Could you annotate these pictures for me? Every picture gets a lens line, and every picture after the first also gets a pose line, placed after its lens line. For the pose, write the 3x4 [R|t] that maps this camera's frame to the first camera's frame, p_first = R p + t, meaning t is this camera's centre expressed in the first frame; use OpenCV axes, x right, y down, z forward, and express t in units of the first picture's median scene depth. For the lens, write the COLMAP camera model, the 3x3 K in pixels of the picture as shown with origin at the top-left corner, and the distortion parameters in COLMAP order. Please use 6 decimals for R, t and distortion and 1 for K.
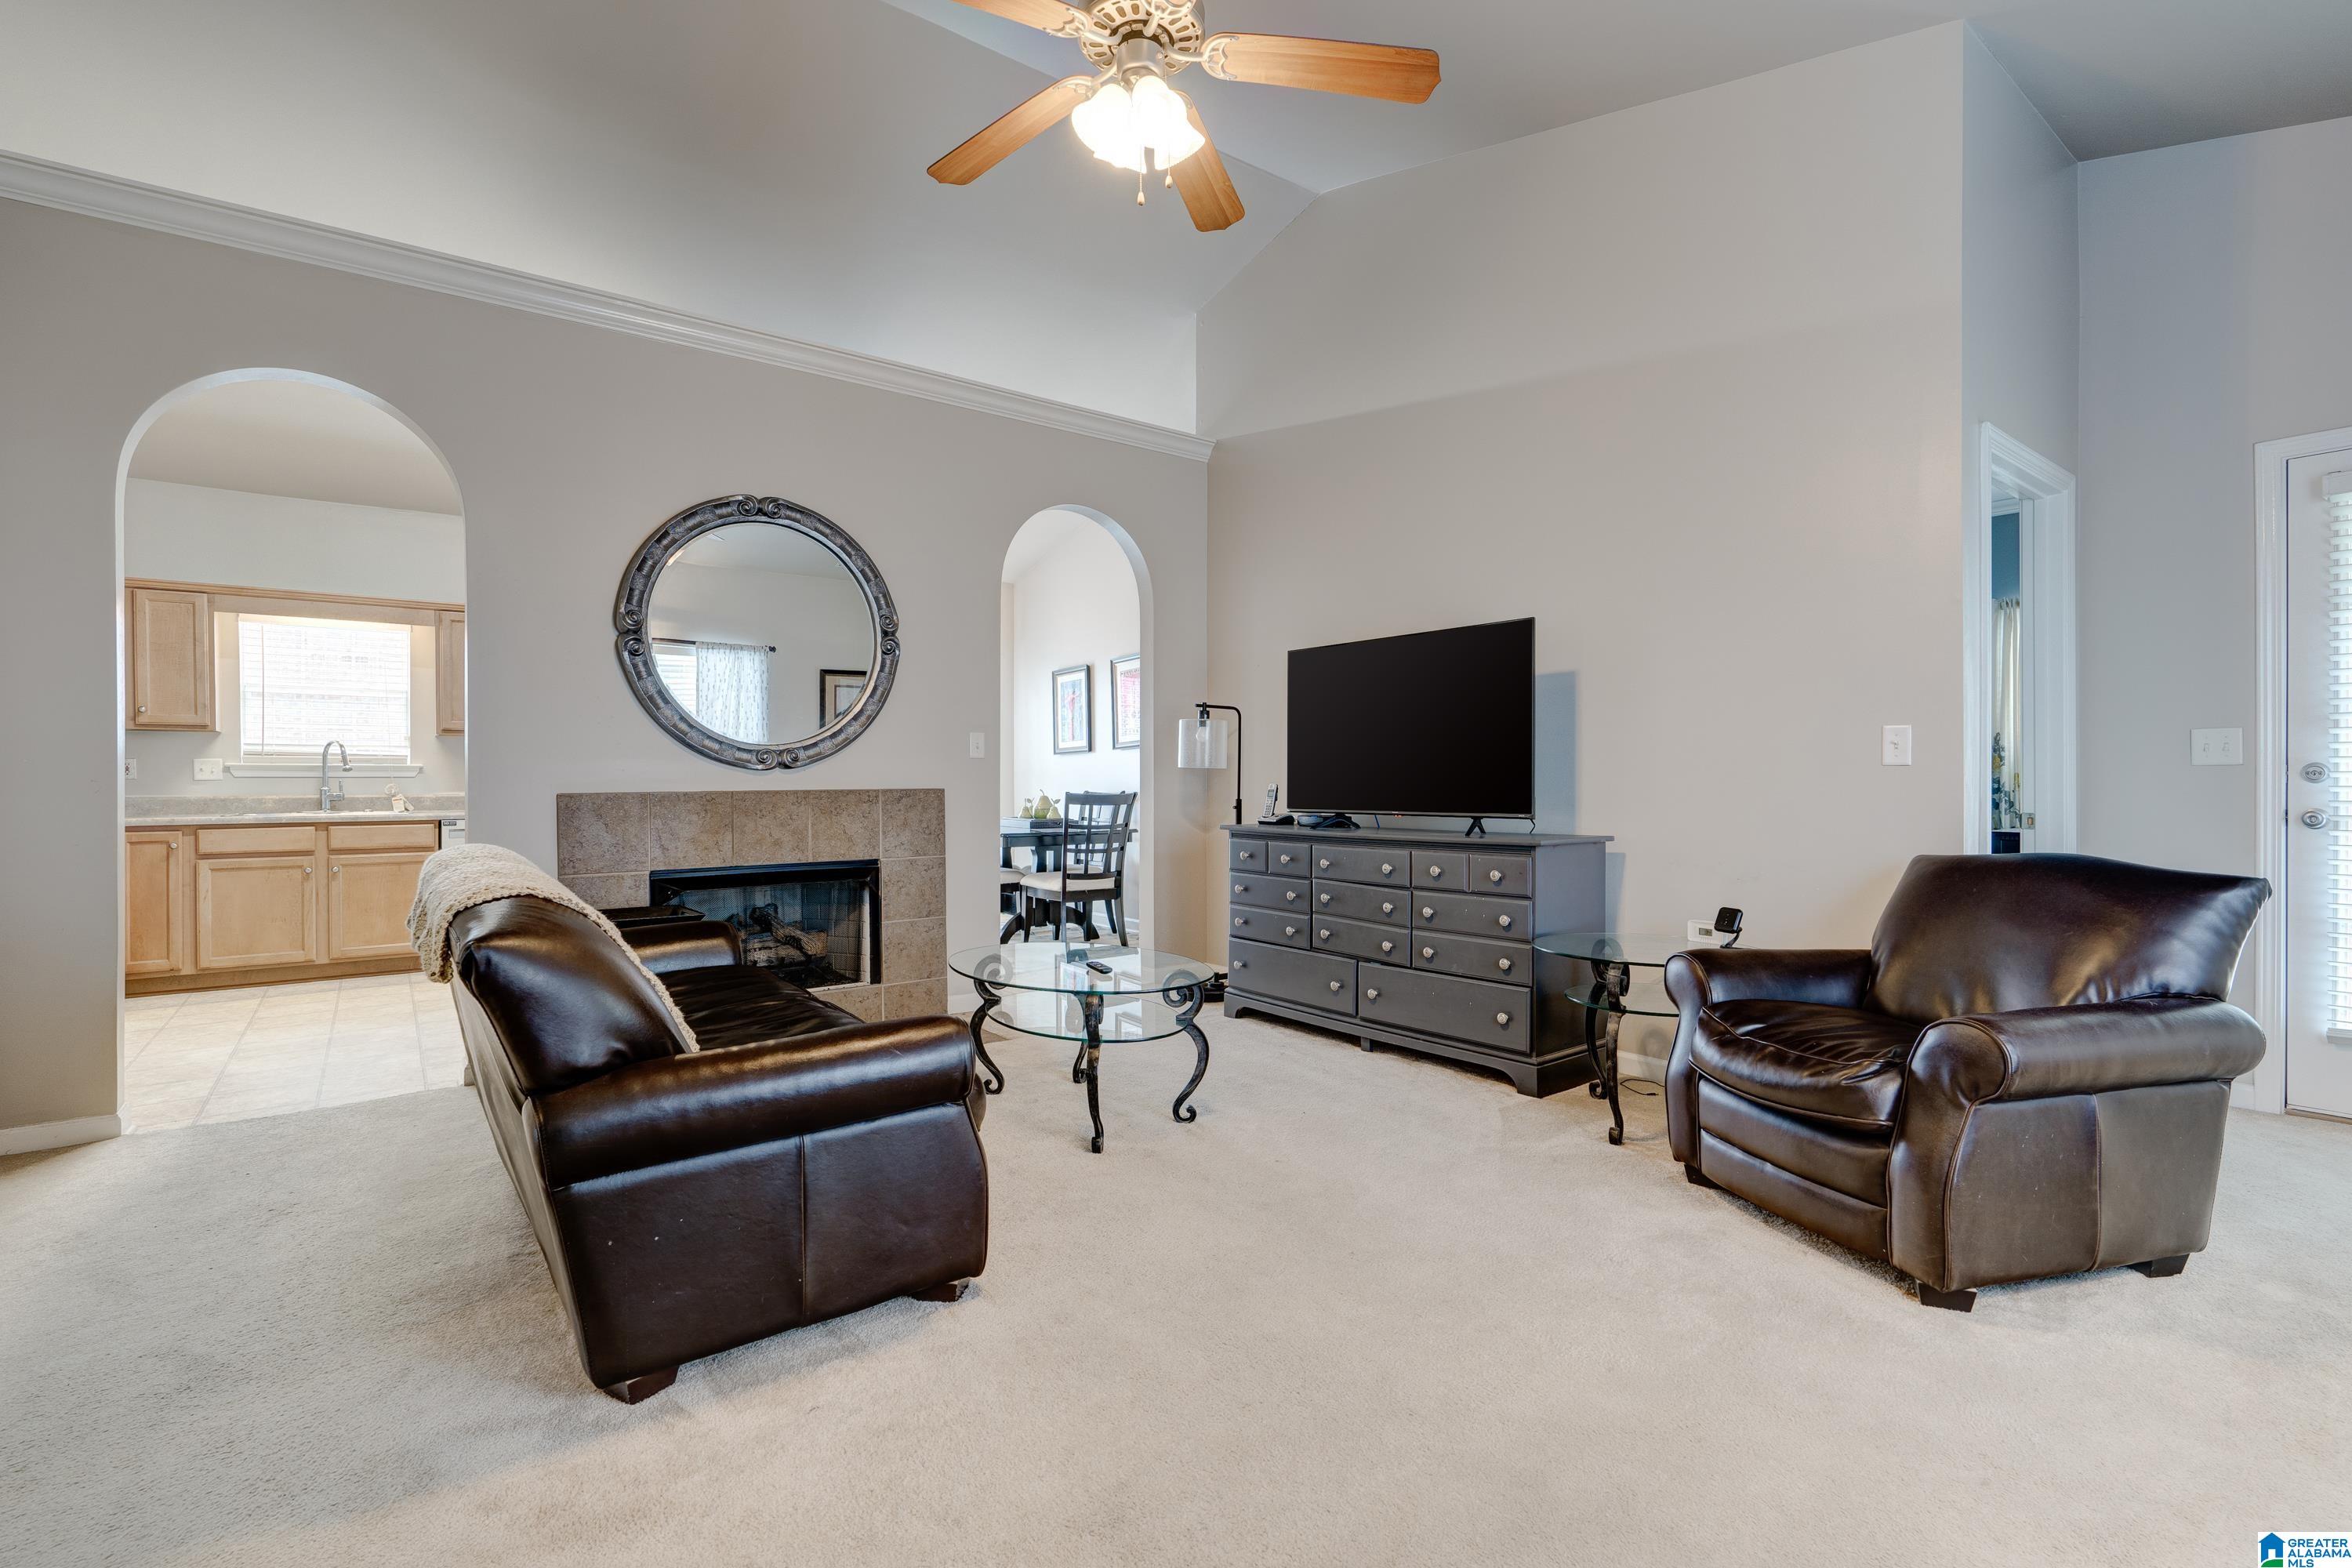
lens RADIAL K [[1058.9, 0, 1172.1], [0, 1058.9, 786.3], [0, 0, 1]] dist [-0.001019, -0.000060]
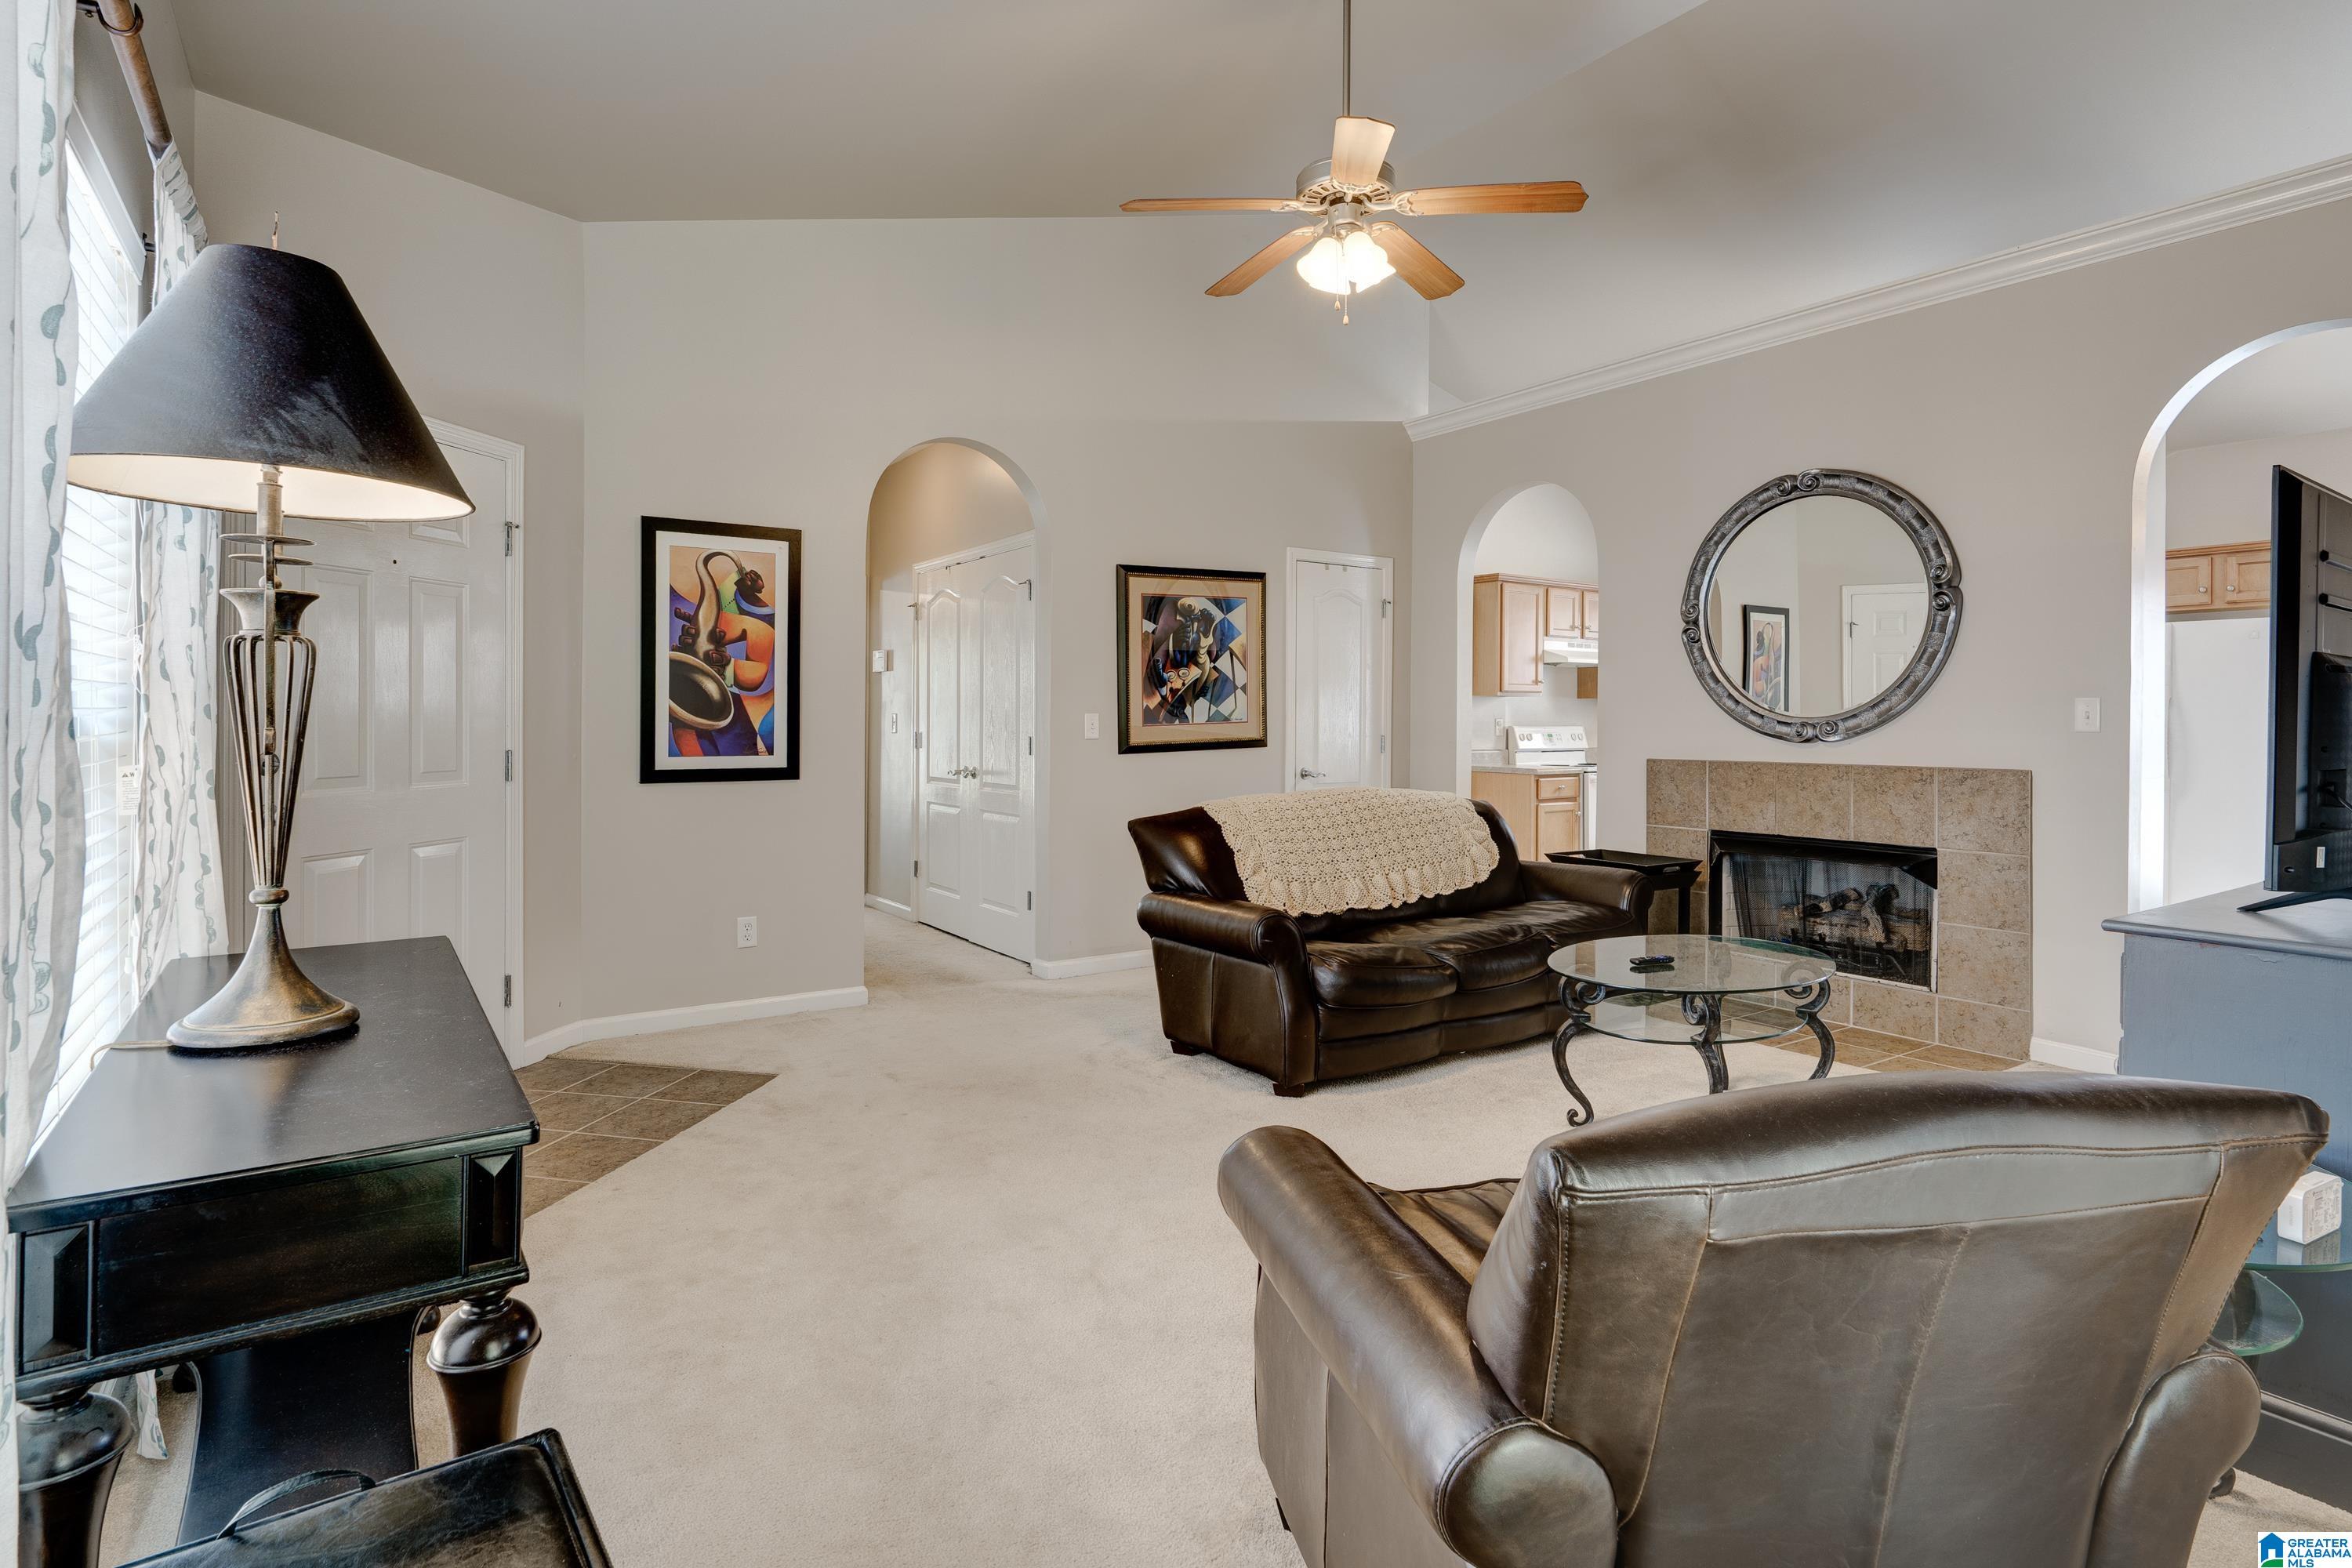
lens RADIAL K [[1232.4, 0, 1165.1], [0, 1232.4, 708.1], [0, 0, 1]] dist [0.000735, 0.000505]
pose [[-0.026424, 0.000397, -0.999651, 0.773597], [-0.009877, 0.999951, 0.000658, -0.041568], [0.999602, 0.009891, -0.026418, 0.411752]]
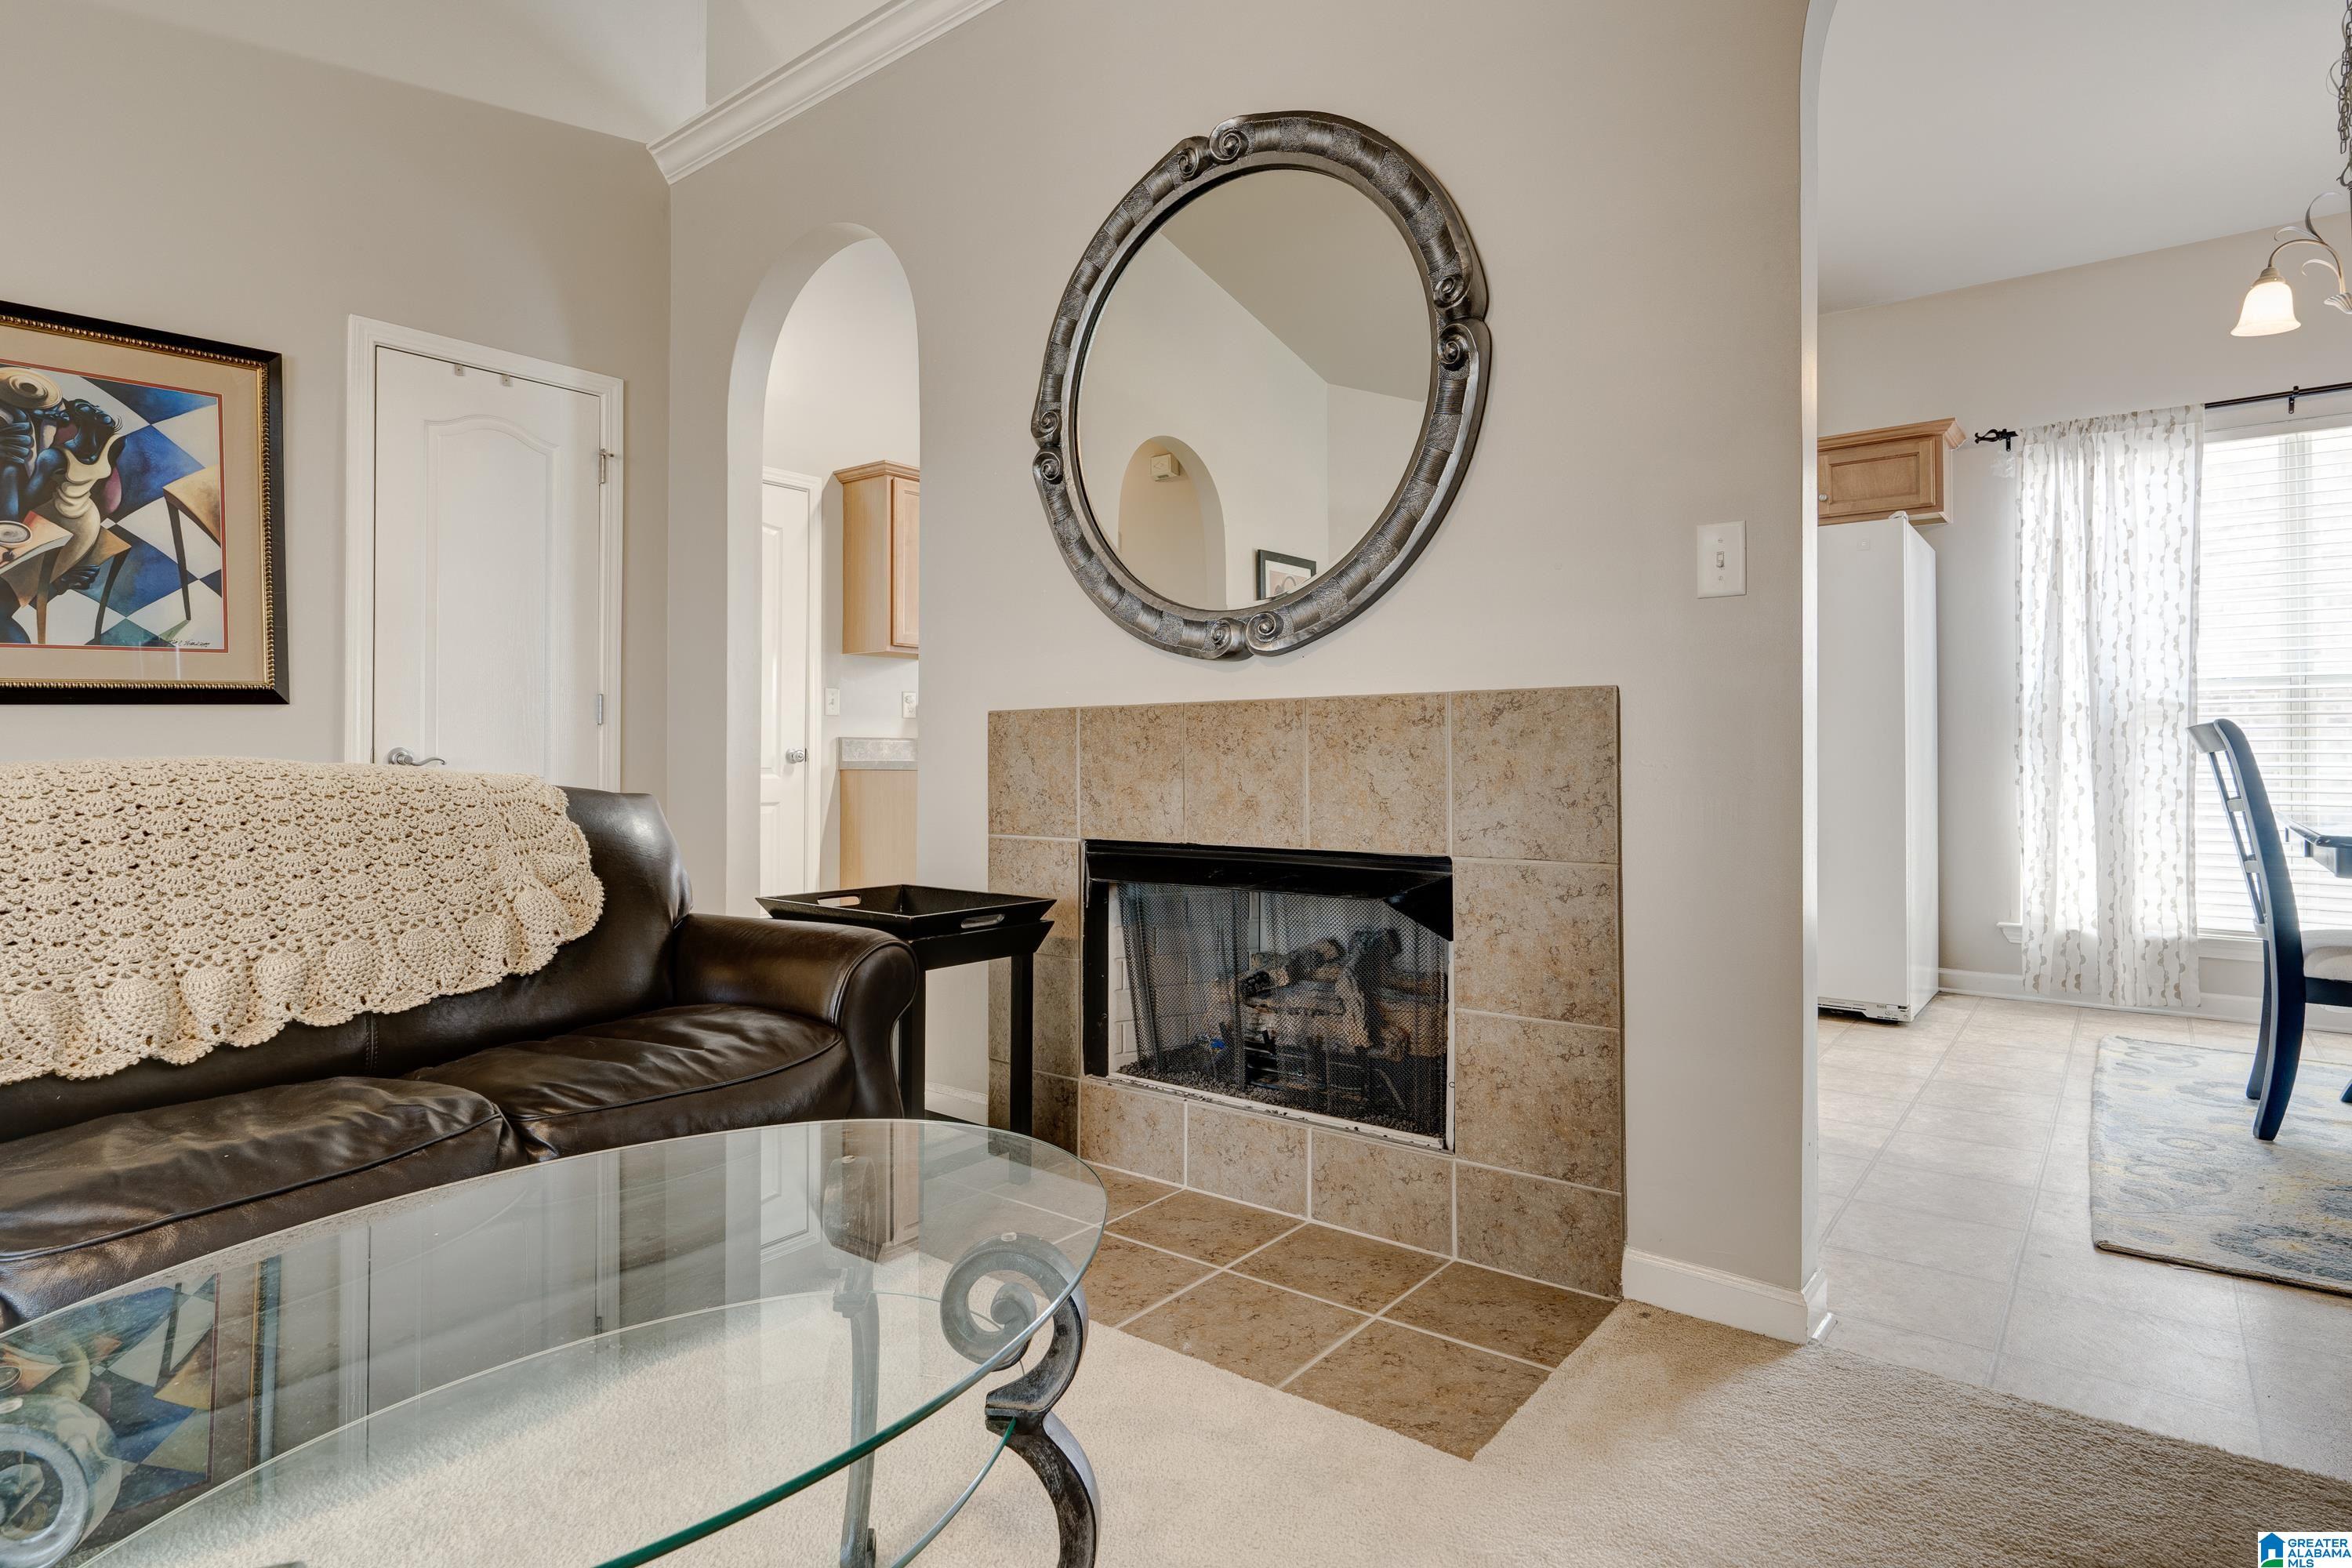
lens RADIAL K [[1232.4, 0, 1188.5], [0, 1232.4, 732.1], [0, 0, 1]] dist [0.000735, 0.000505]
pose [[0.276021, -0.012771, -0.961067, 0.175324], [-0.002970, 0.999896, -0.014140, 0.027010], [0.961147, 0.006757, 0.275954, 0.791999]]
